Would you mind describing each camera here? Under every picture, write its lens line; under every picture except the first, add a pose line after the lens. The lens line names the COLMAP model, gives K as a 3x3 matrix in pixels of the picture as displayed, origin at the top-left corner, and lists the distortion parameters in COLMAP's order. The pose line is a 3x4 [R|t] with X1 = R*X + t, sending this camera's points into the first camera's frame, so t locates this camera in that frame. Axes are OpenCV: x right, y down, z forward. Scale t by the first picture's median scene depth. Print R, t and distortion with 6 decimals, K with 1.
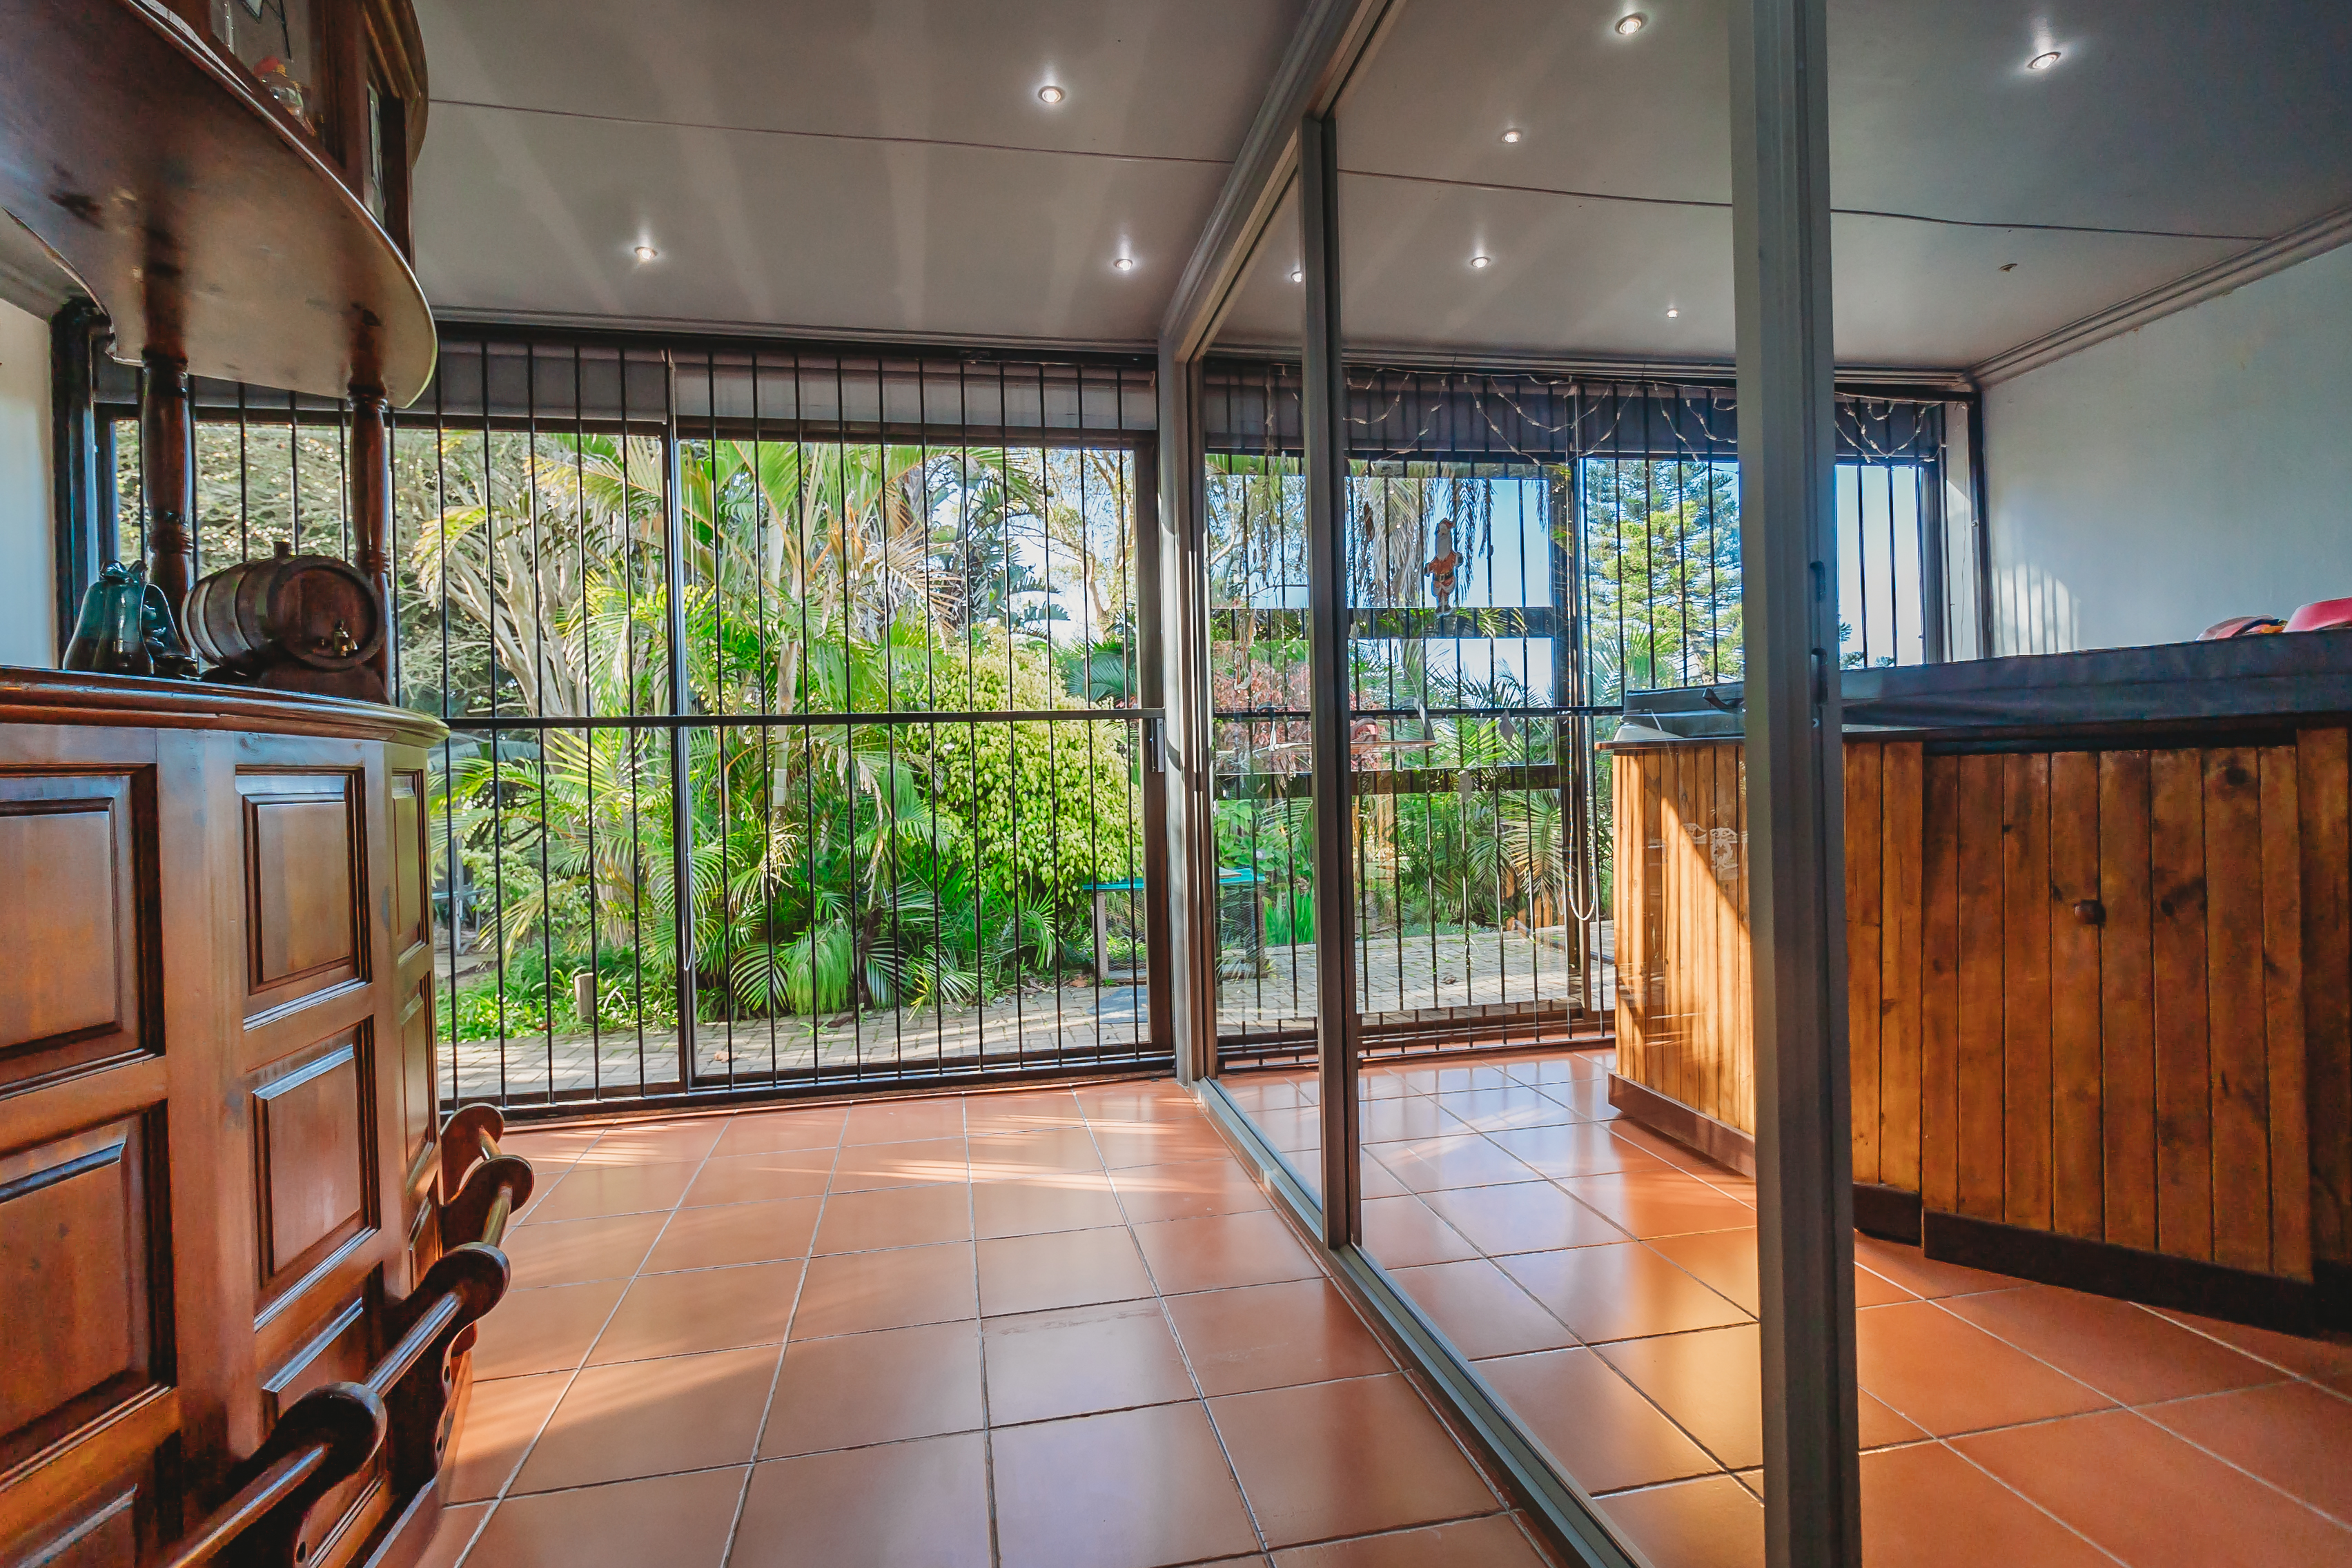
lens RADIAL K [[1078.3, 0, 1167.7], [0, 1078.3, 780.1], [0, 0, 1]] dist [0.001073, 0.000087]
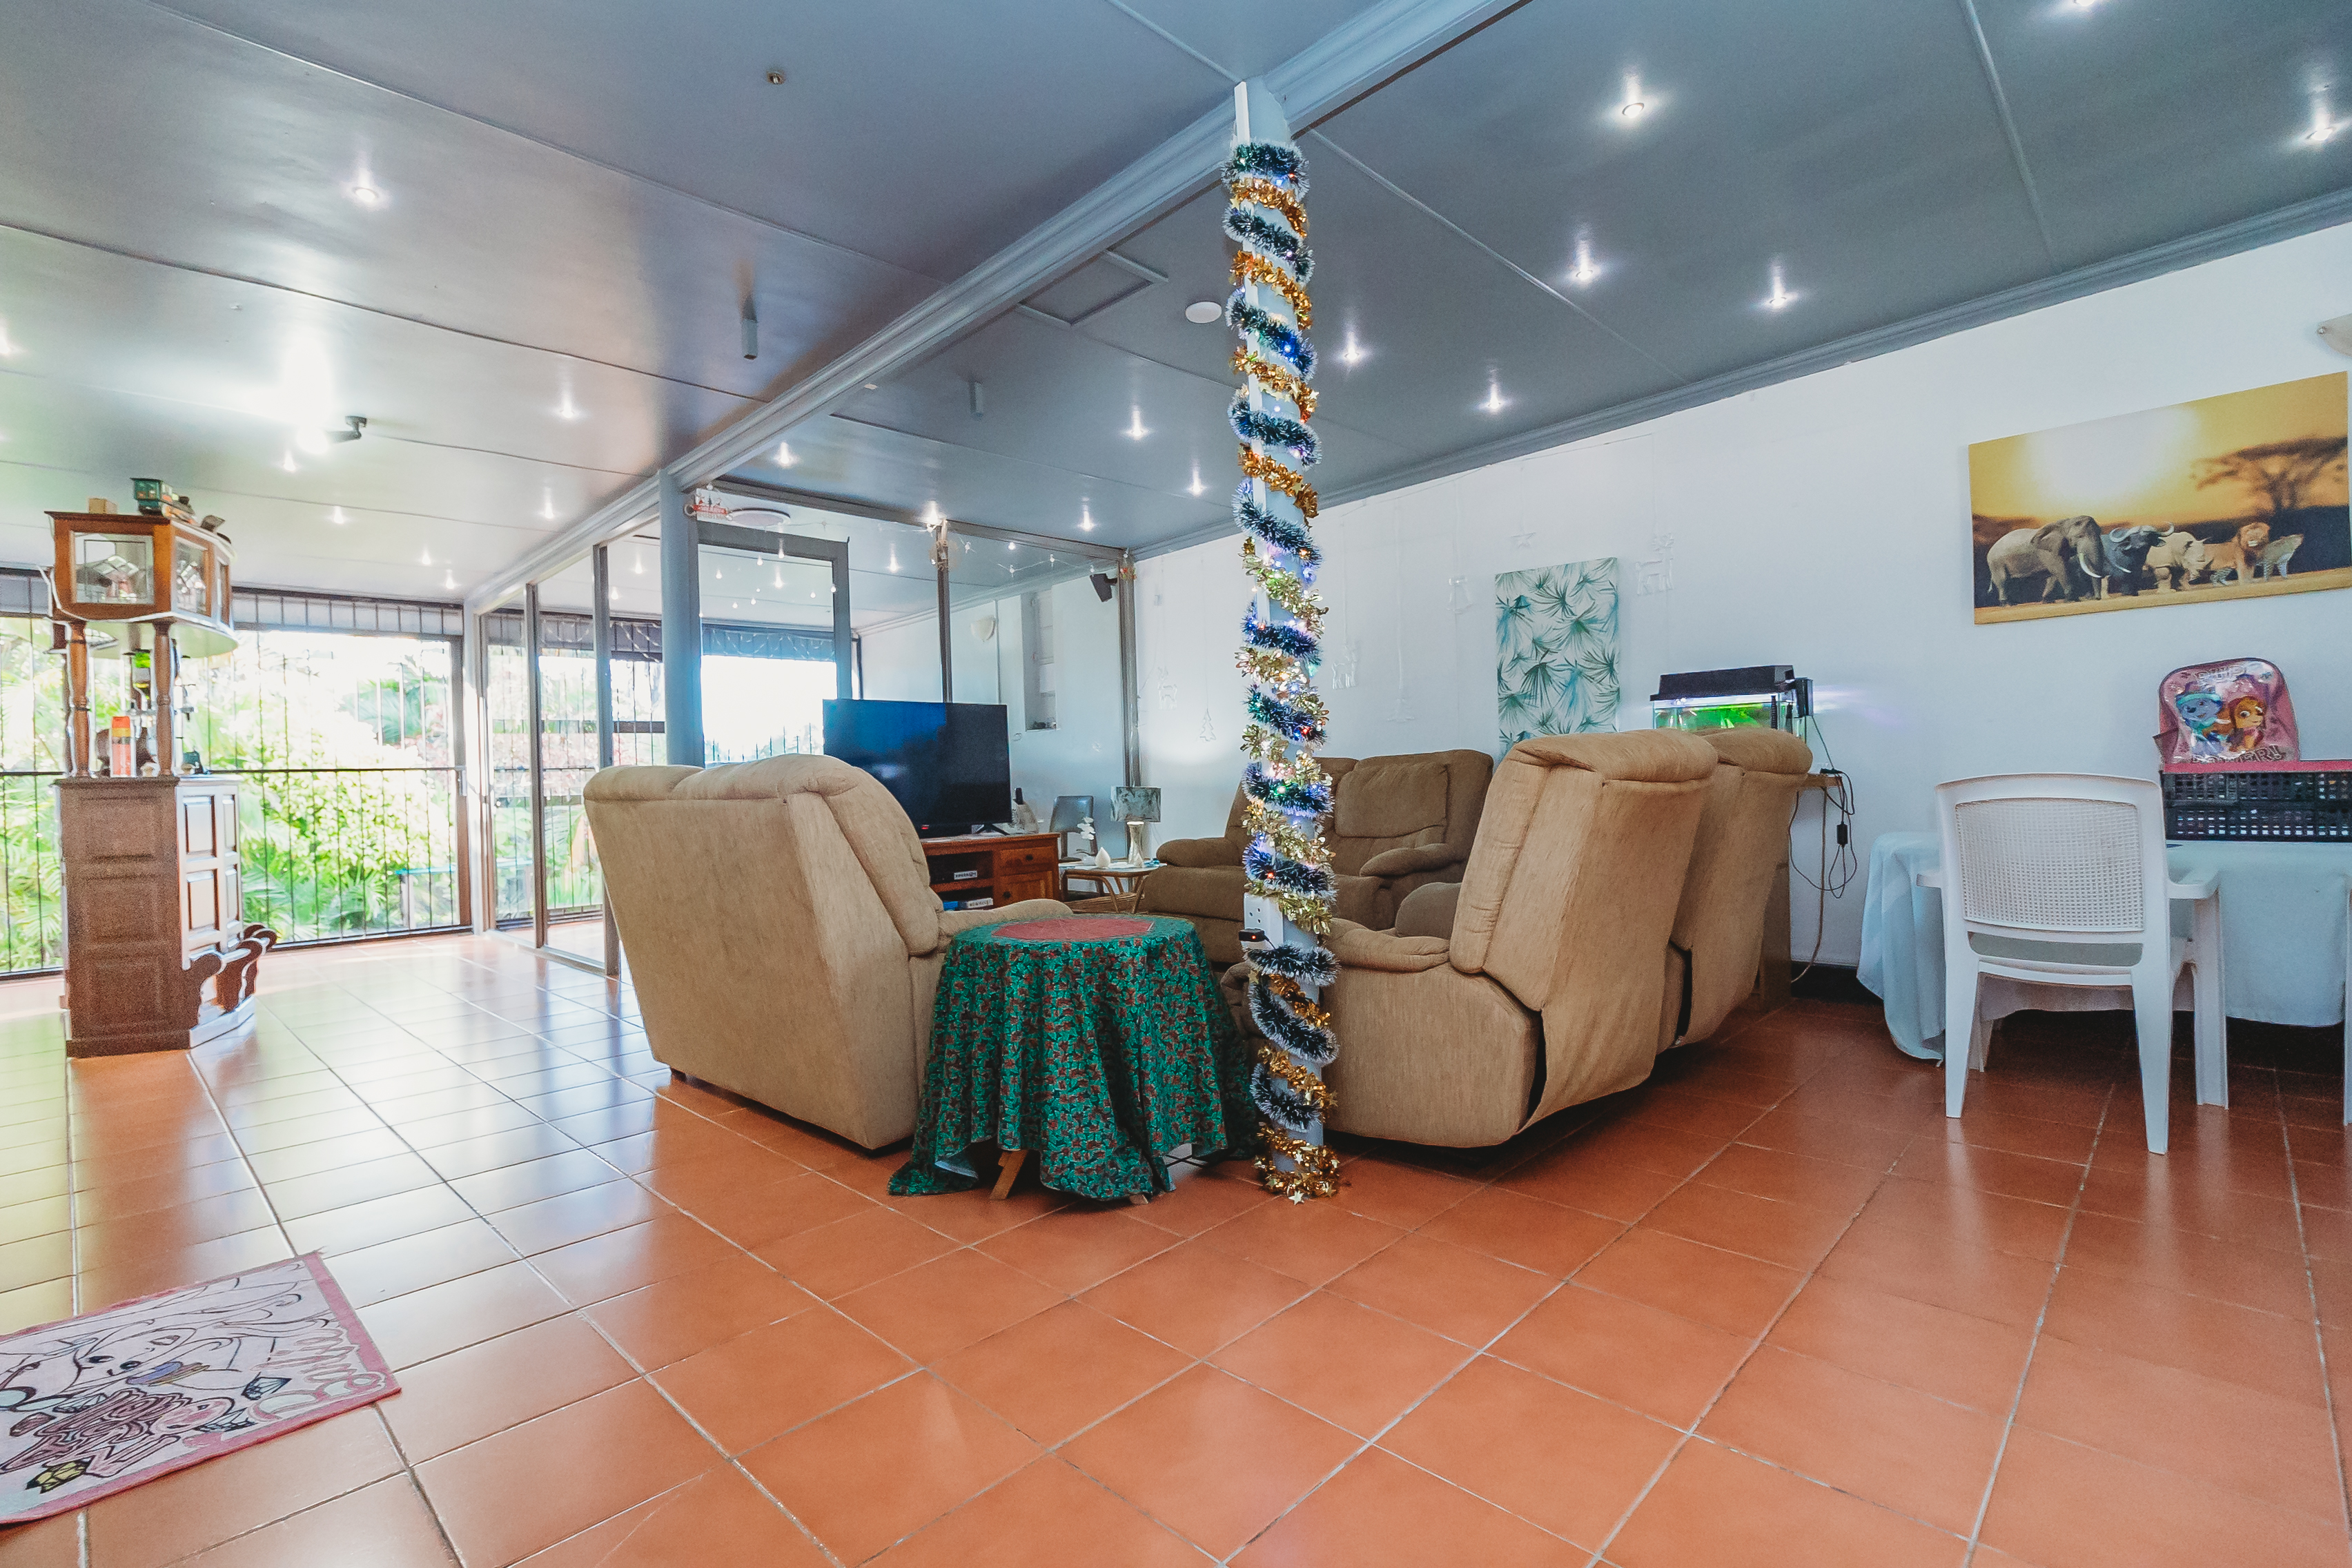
lens RADIAL K [[1078.3, 0, 1160.8], [0, 1078.3, 781.9], [0, 0, 1]] dist [0.001073, 0.000087]
pose [[0.831738, 0.003011, 0.555160, -0.044930], [0.009466, 0.999763, -0.019604, 0.019930], [-0.555088, 0.021561, 0.831512, -1.501604]]
